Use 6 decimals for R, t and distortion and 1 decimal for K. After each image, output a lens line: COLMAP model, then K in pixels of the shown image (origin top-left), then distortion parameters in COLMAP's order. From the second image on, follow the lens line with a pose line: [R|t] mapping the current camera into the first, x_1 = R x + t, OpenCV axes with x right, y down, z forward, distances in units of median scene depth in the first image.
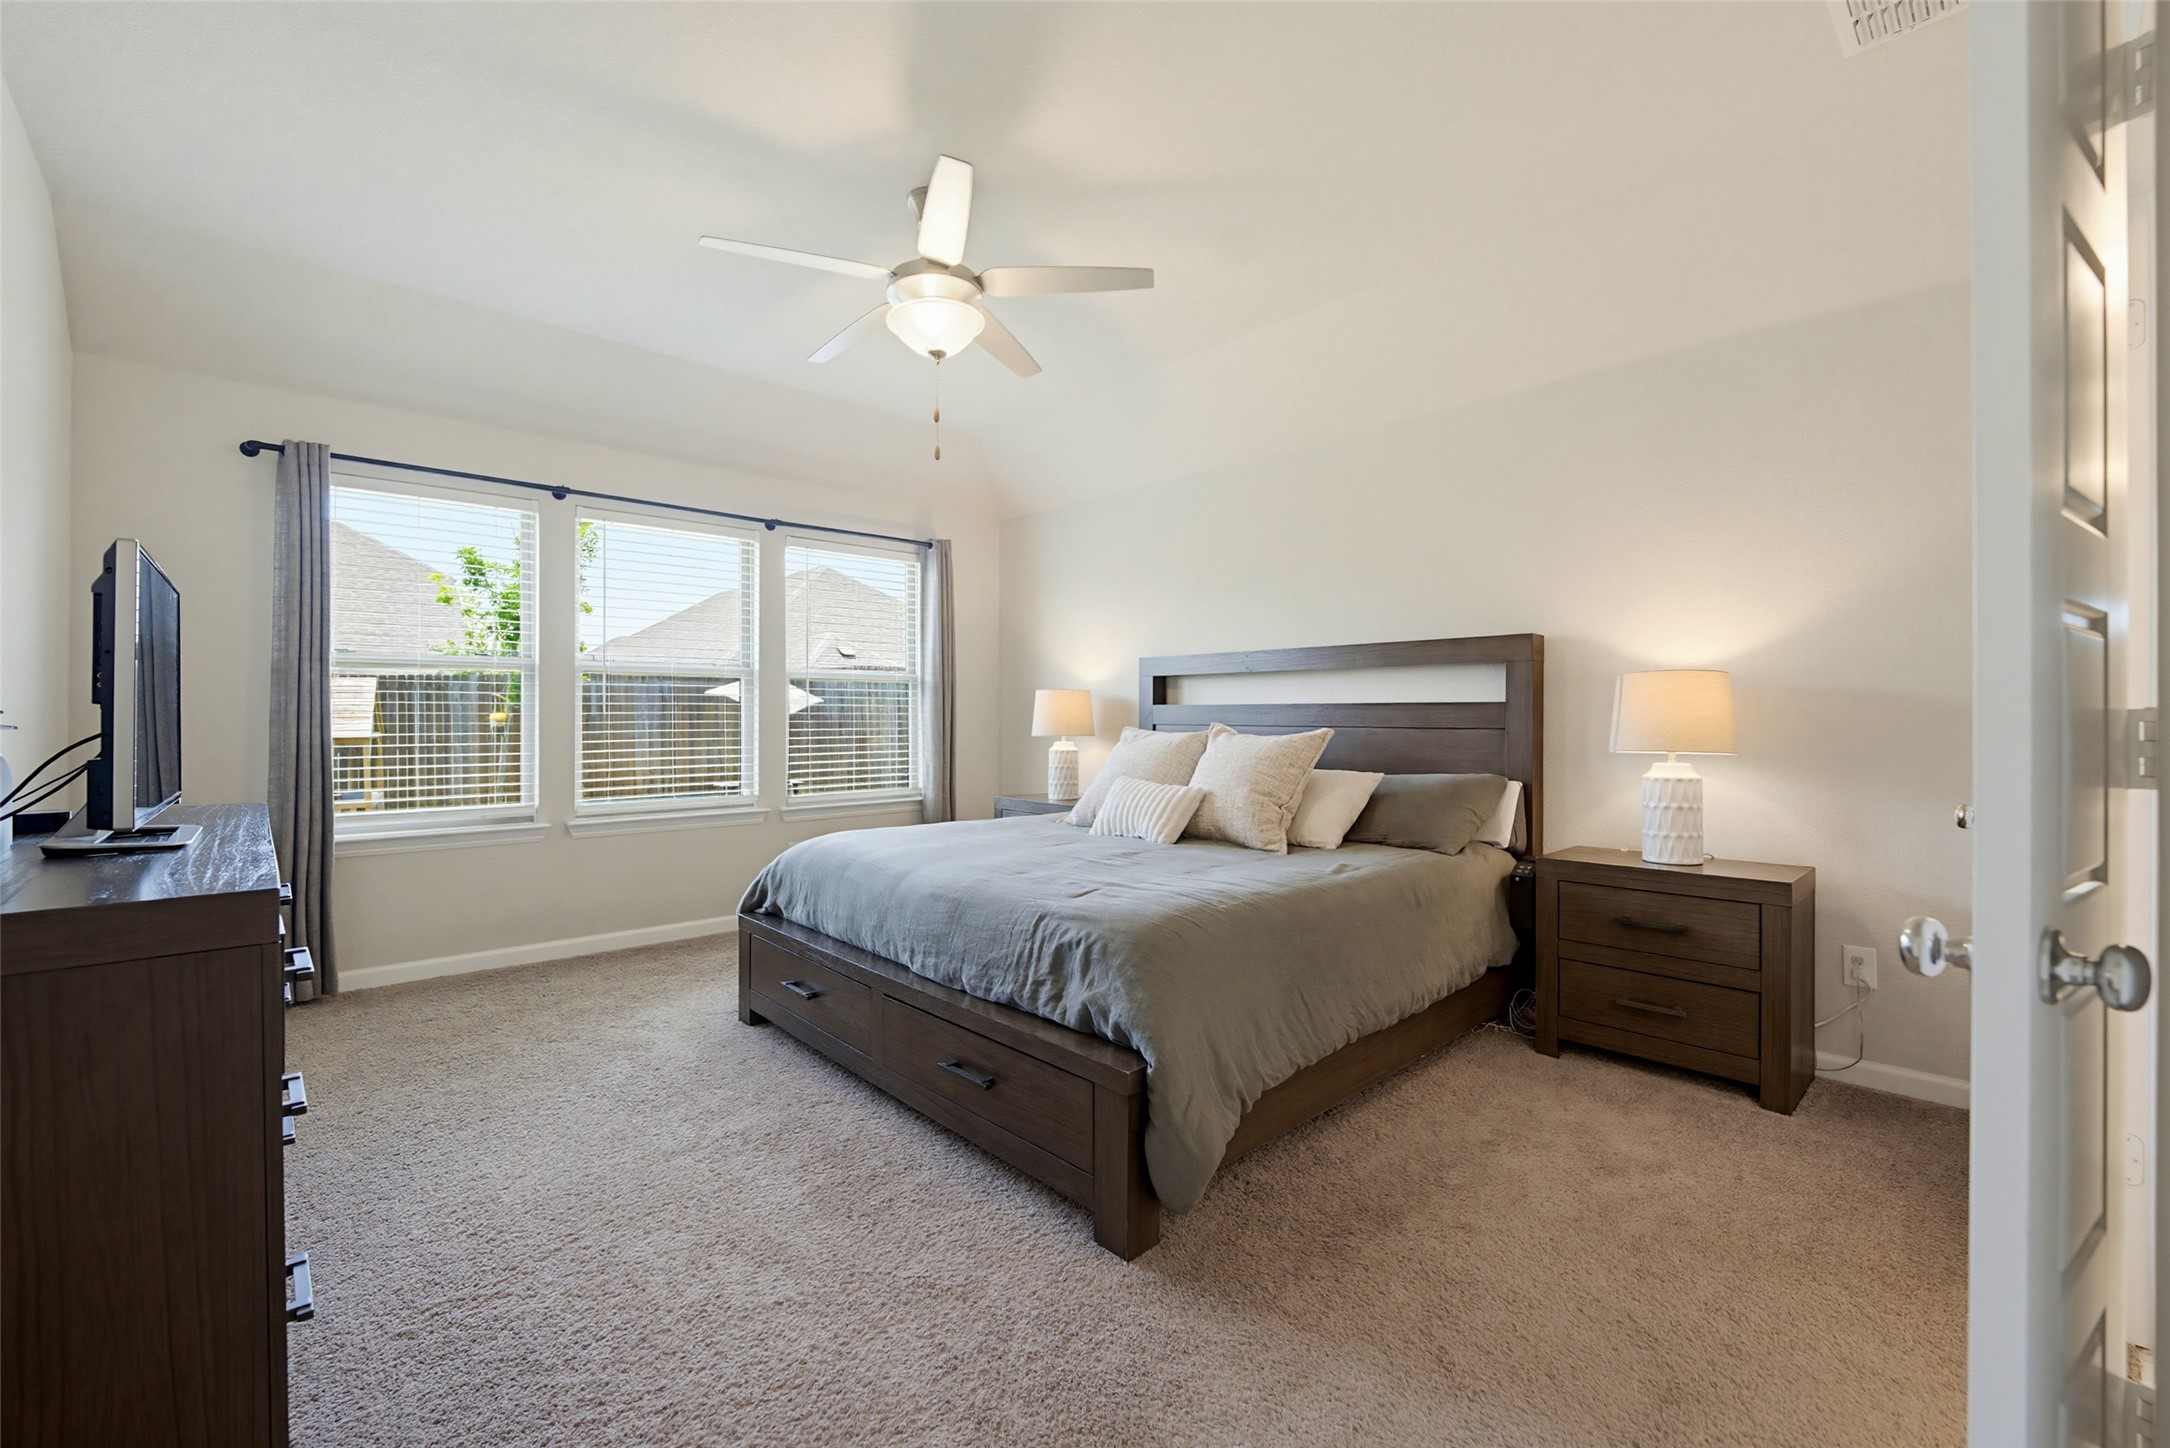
lens RADIAL K [[896.7, 0, 1090.0], [0, 896.7, 721.3], [0, 0, 1]] dist [-0.007754, 0.000237]
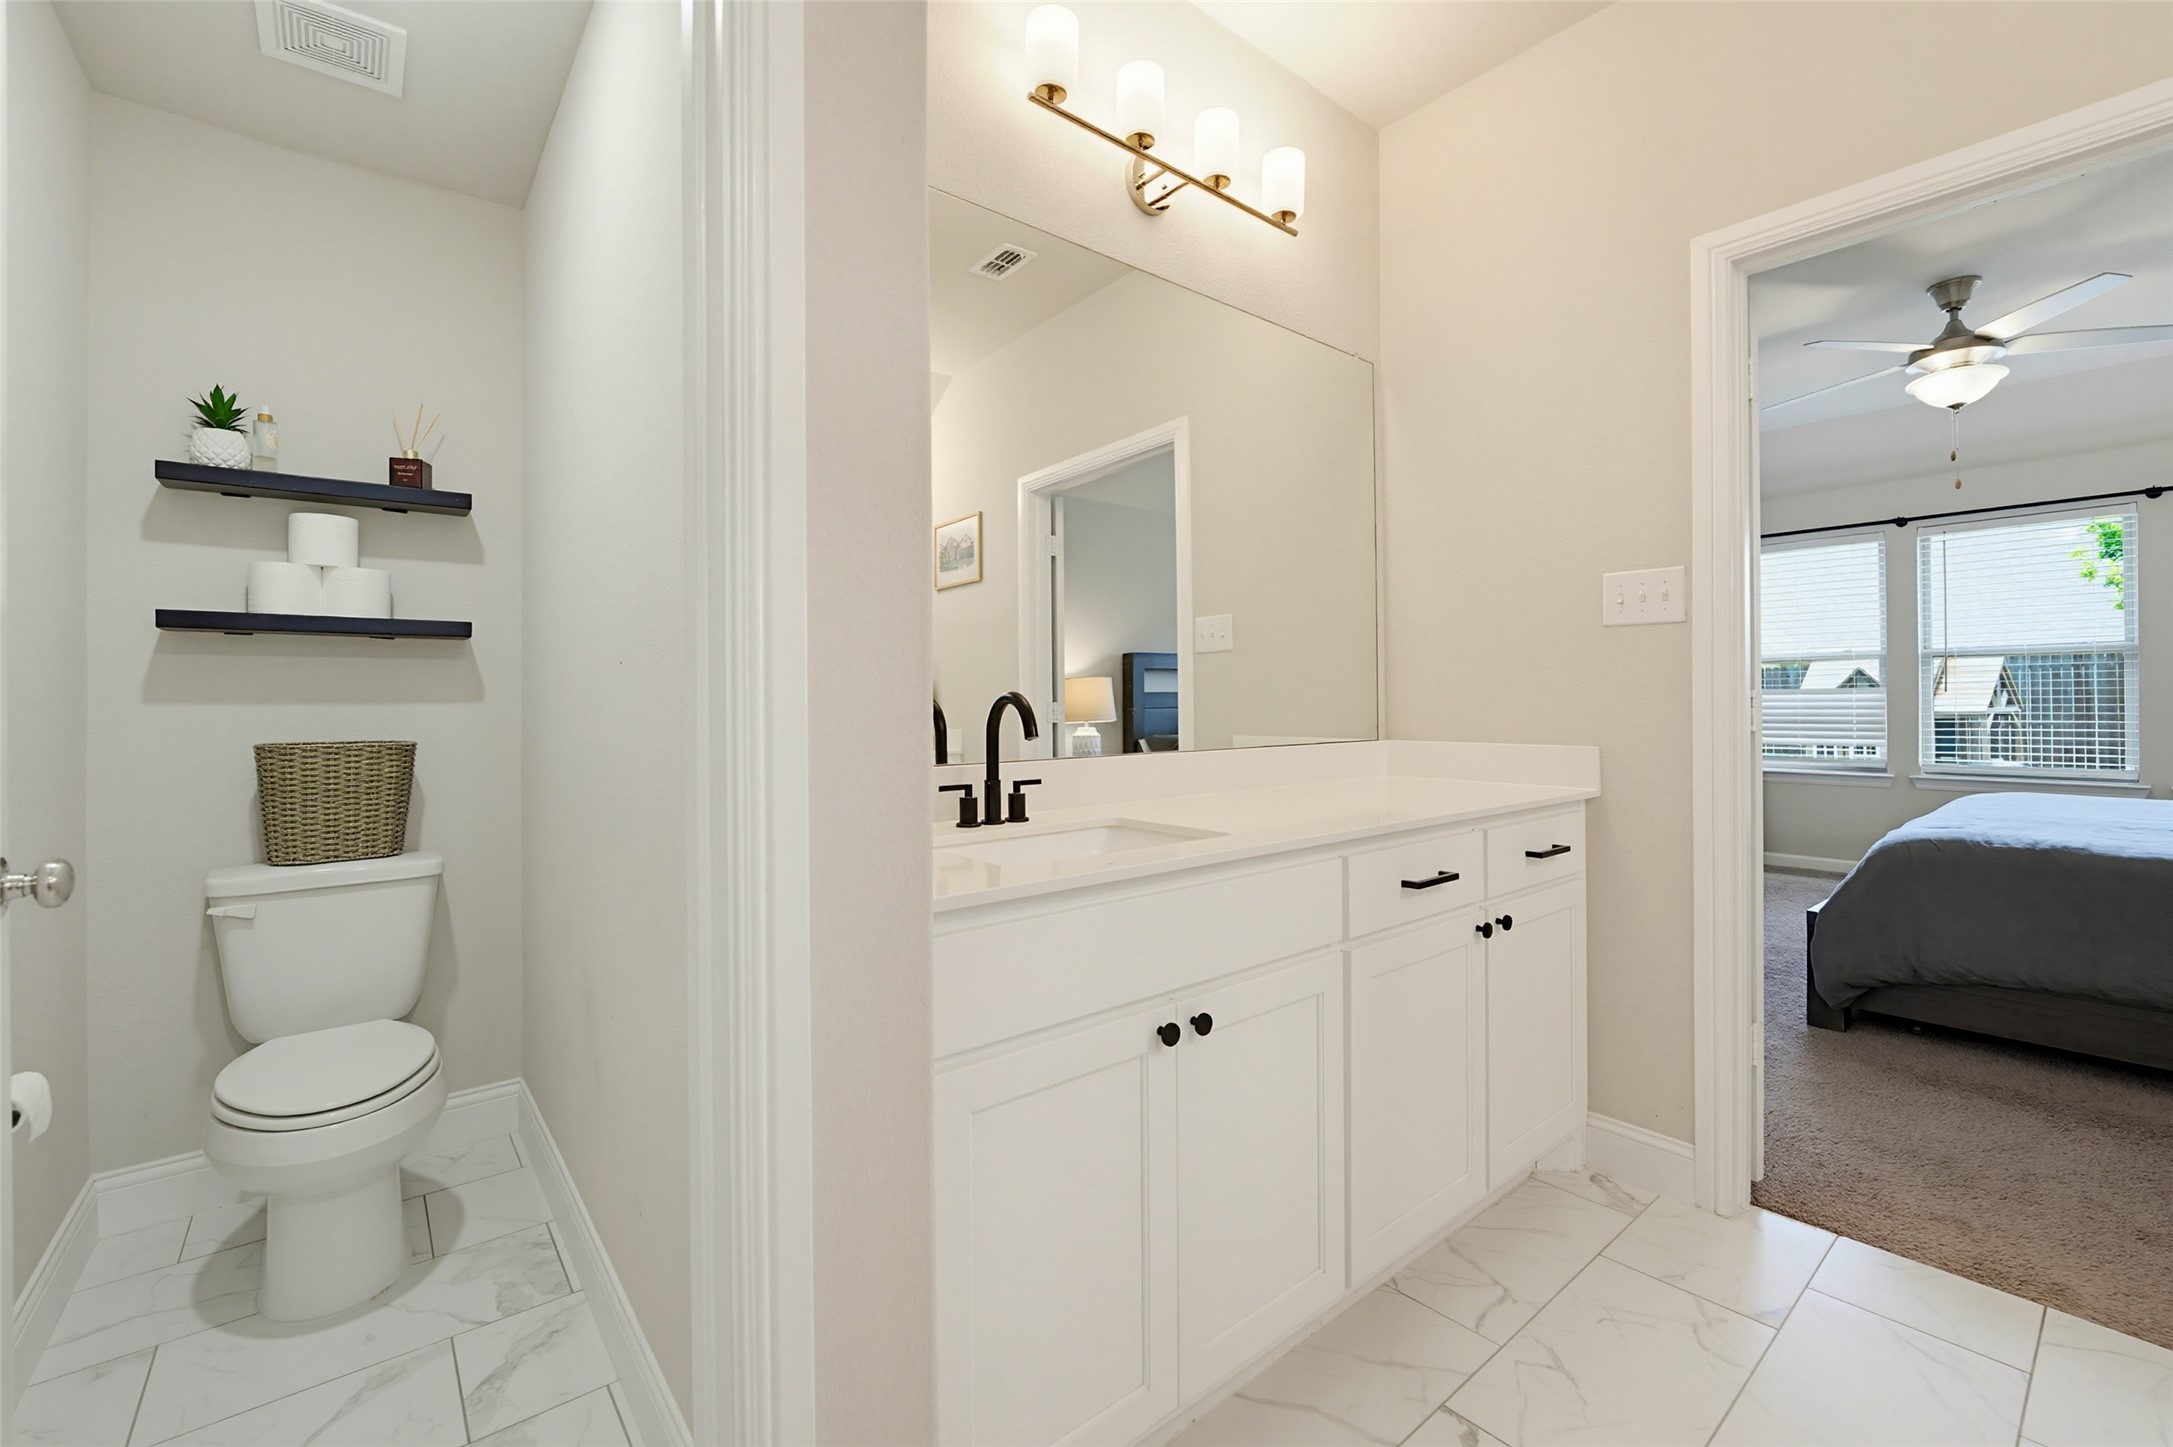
lens RADIAL K [[898.0, 0, 1091.5], [0, 898.0, 720.8], [0, 0, 1]] dist [-0.007754, 0.000237]
pose [[-0.067387, 0.022989, -0.997462, 1.042364], [0.001030, 0.999736, 0.022972, 0.004308], [0.997726, 0.000521, -0.067392, -0.119225]]
